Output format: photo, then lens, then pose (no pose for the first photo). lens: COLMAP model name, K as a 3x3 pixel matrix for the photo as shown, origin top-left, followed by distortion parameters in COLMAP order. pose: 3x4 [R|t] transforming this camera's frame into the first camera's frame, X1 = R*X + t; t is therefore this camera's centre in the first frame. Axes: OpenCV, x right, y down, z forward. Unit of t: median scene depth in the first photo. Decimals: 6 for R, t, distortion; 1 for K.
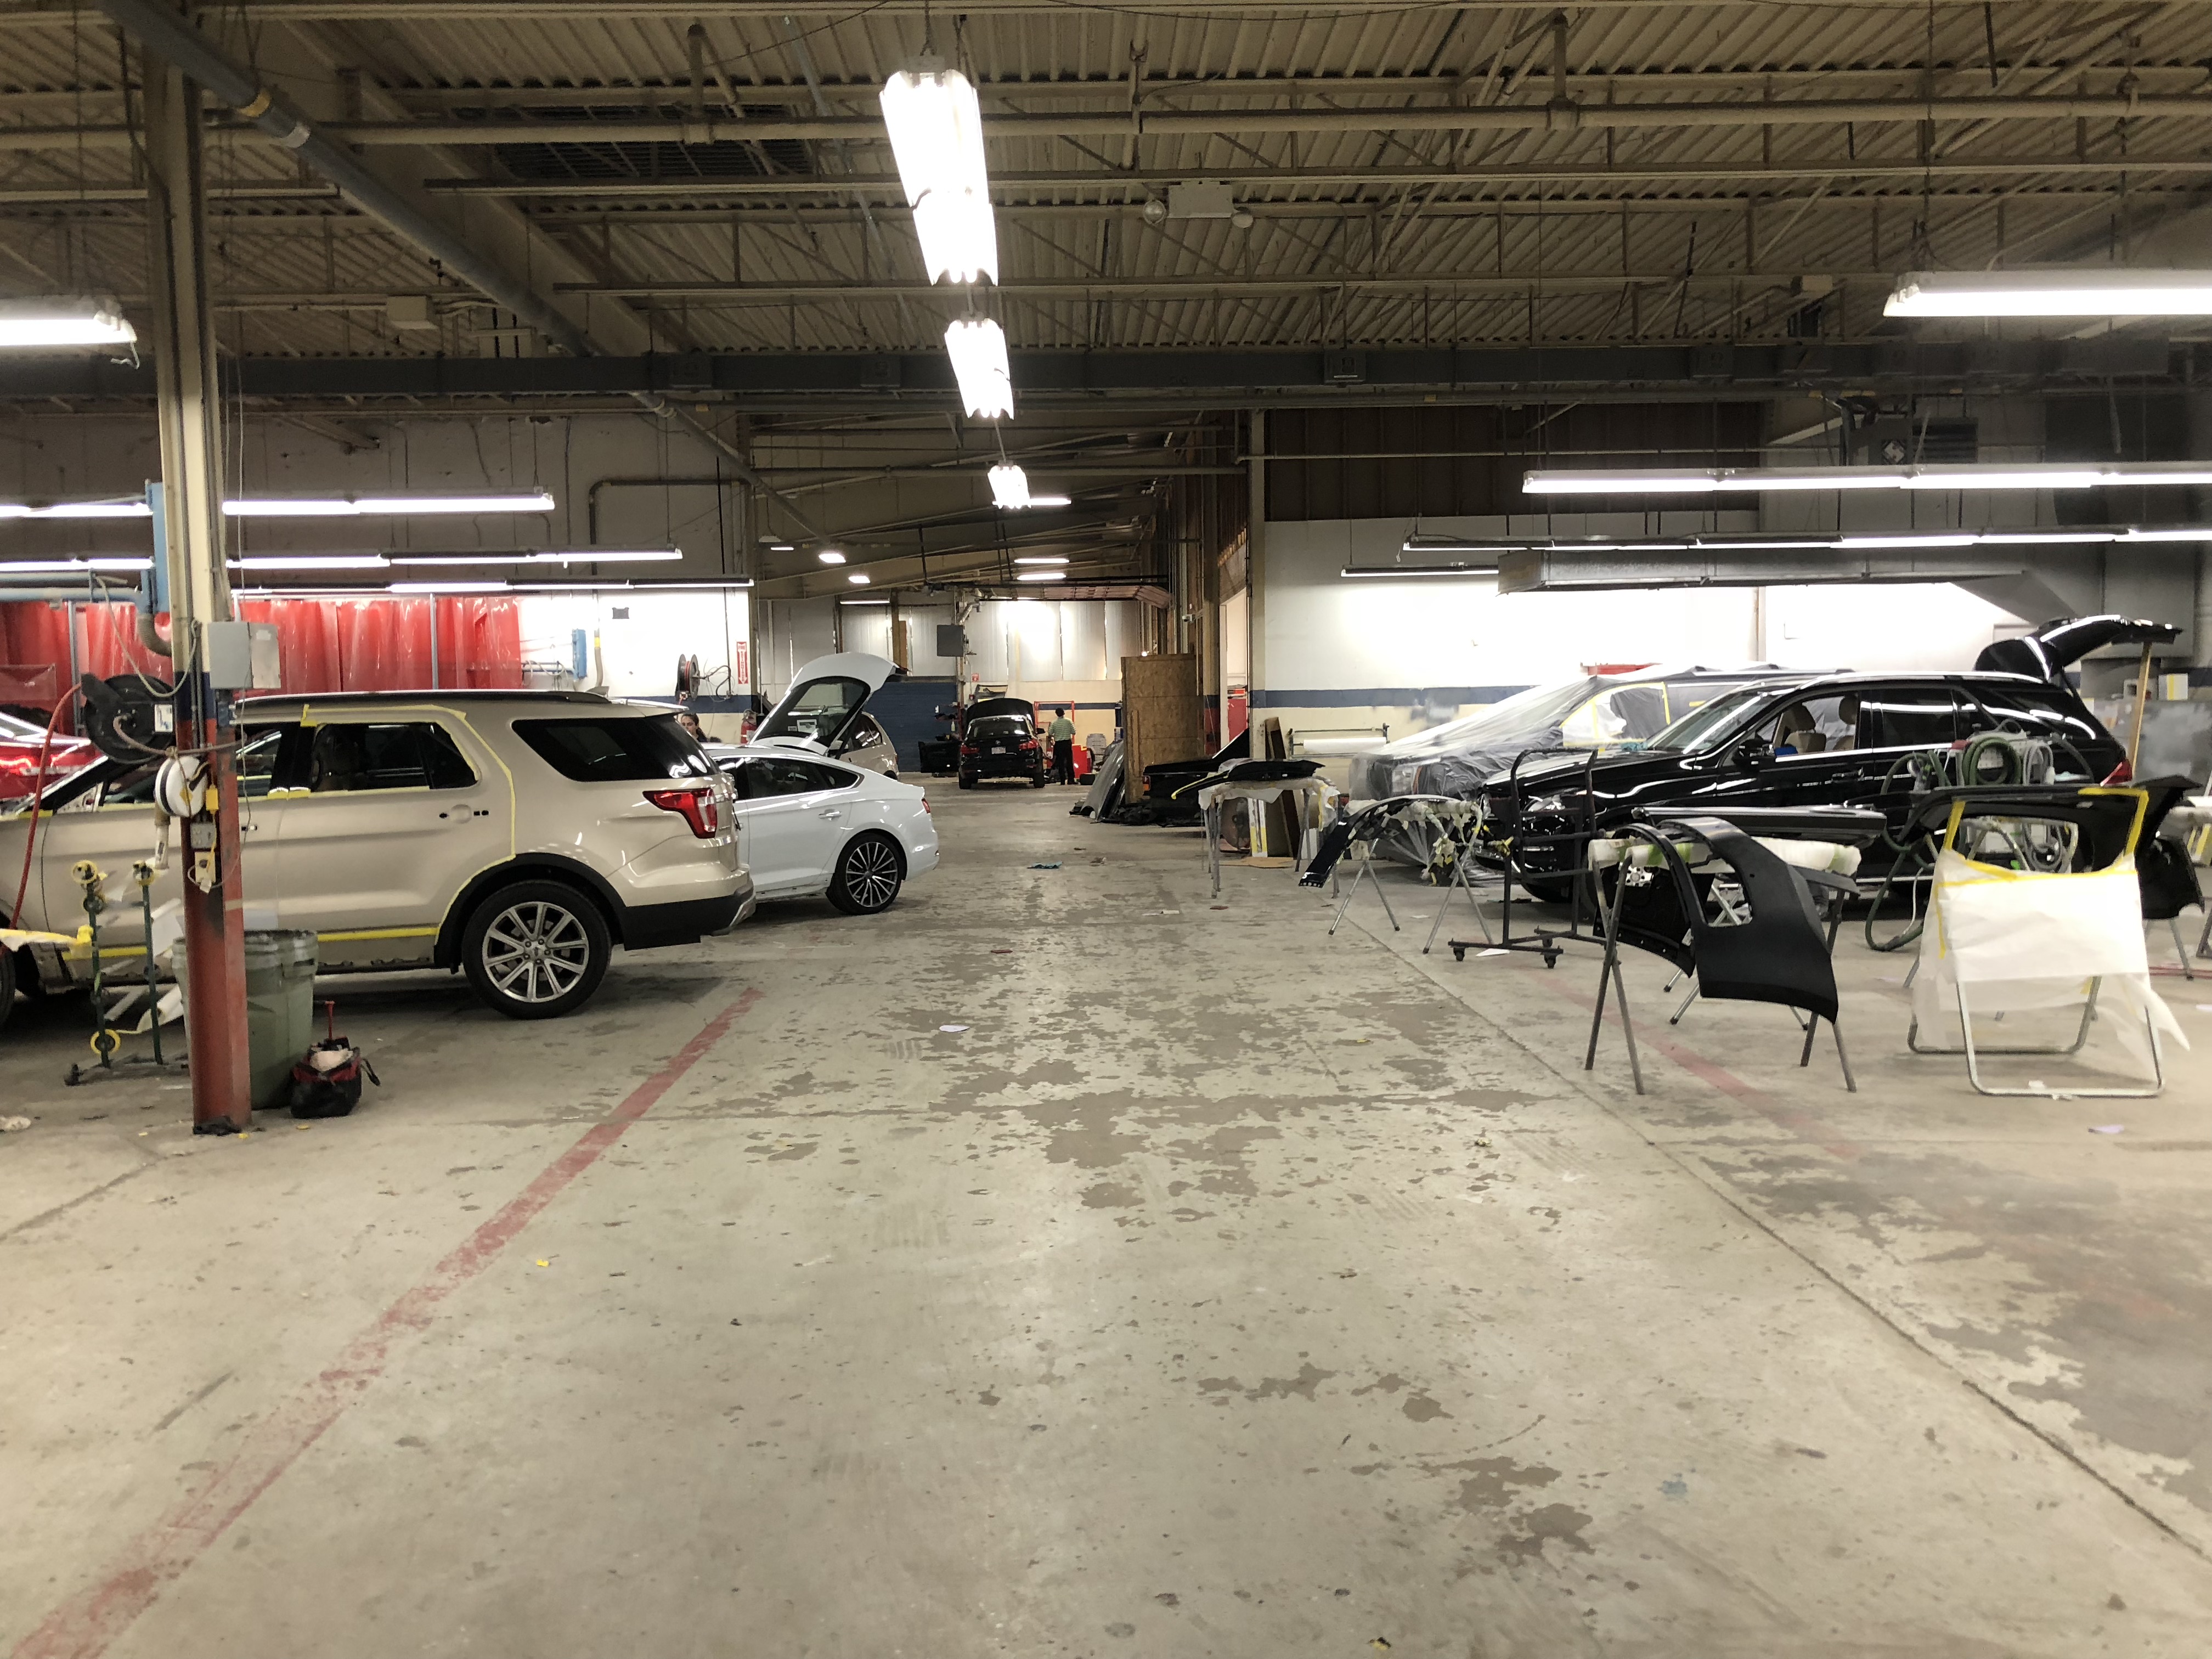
lens RADIAL K [[1818.0, 0, 1105.7], [0, 1818.0, 827.8], [0, 0, 1]] dist [0.020986, -0.018407]
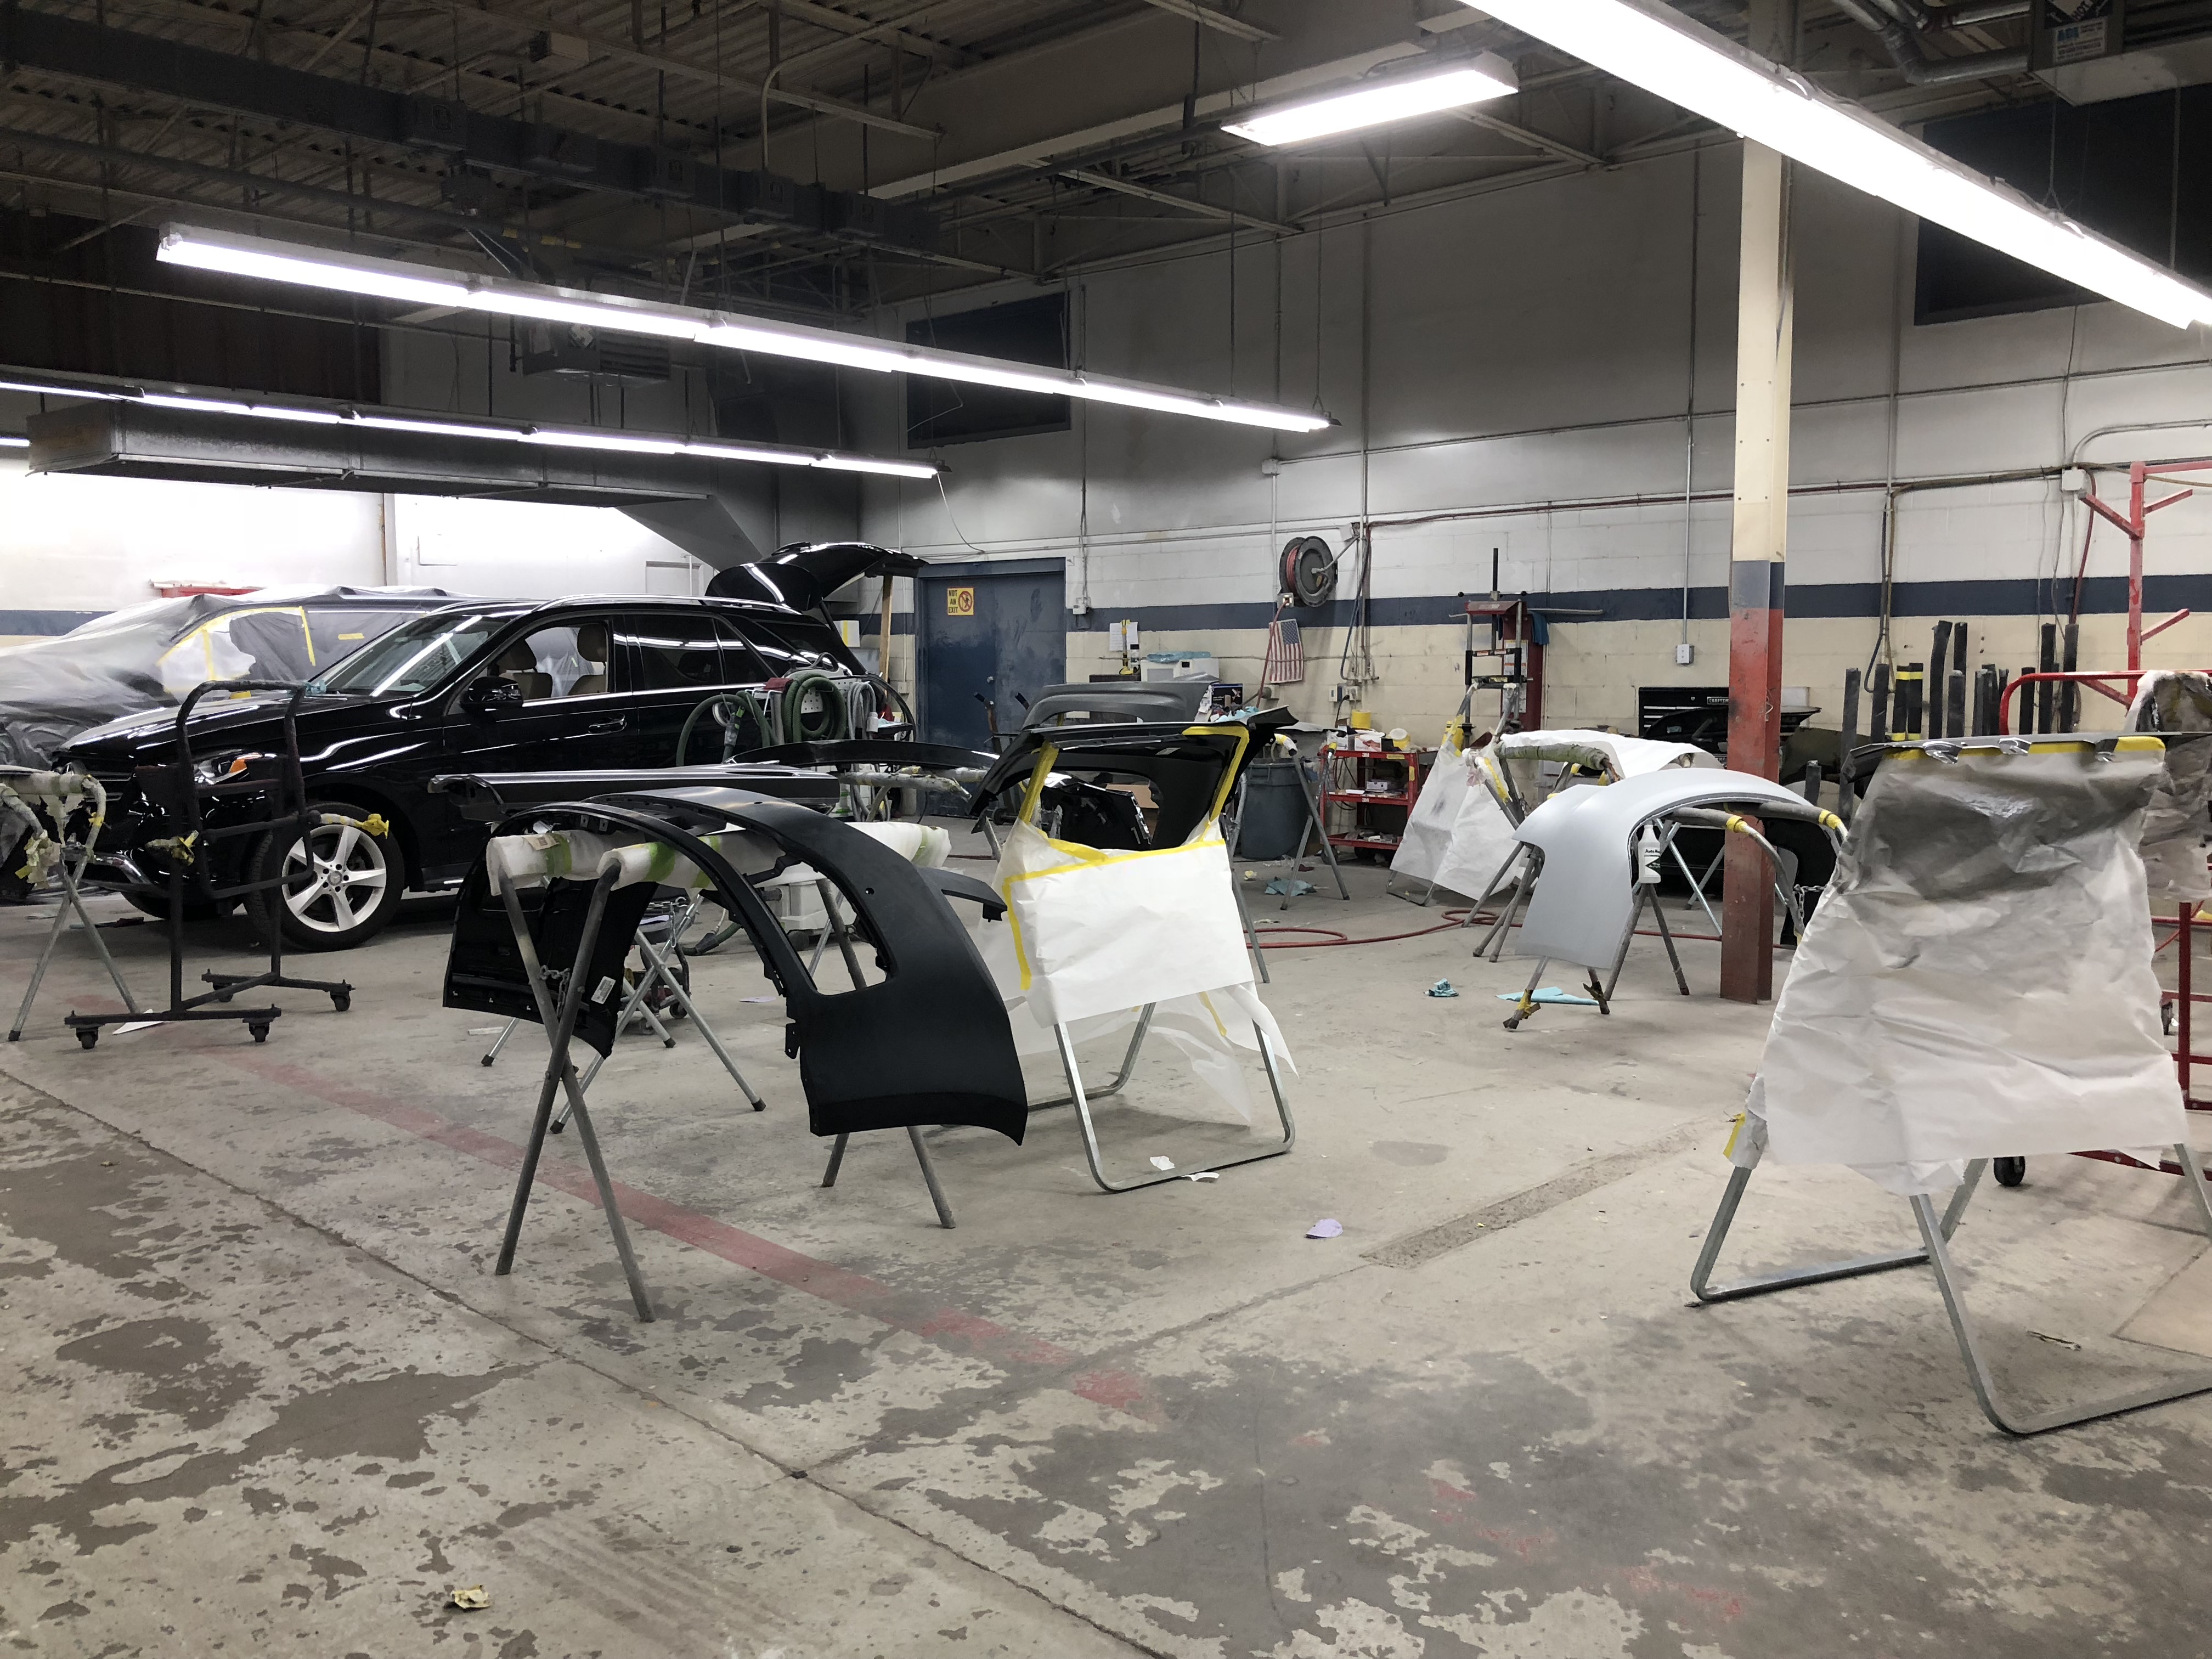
lens RADIAL K [[1818.0, 0, 1105.0], [0, 1818.0, 811.3], [0, 0, 1]] dist [0.020986, -0.018407]
pose [[0.707711, -0.043341, 0.705171, 0.016334], [0.036406, 0.999028, 0.024866, -0.005046], [-0.705563, 0.008074, 0.708601, 0.357731]]
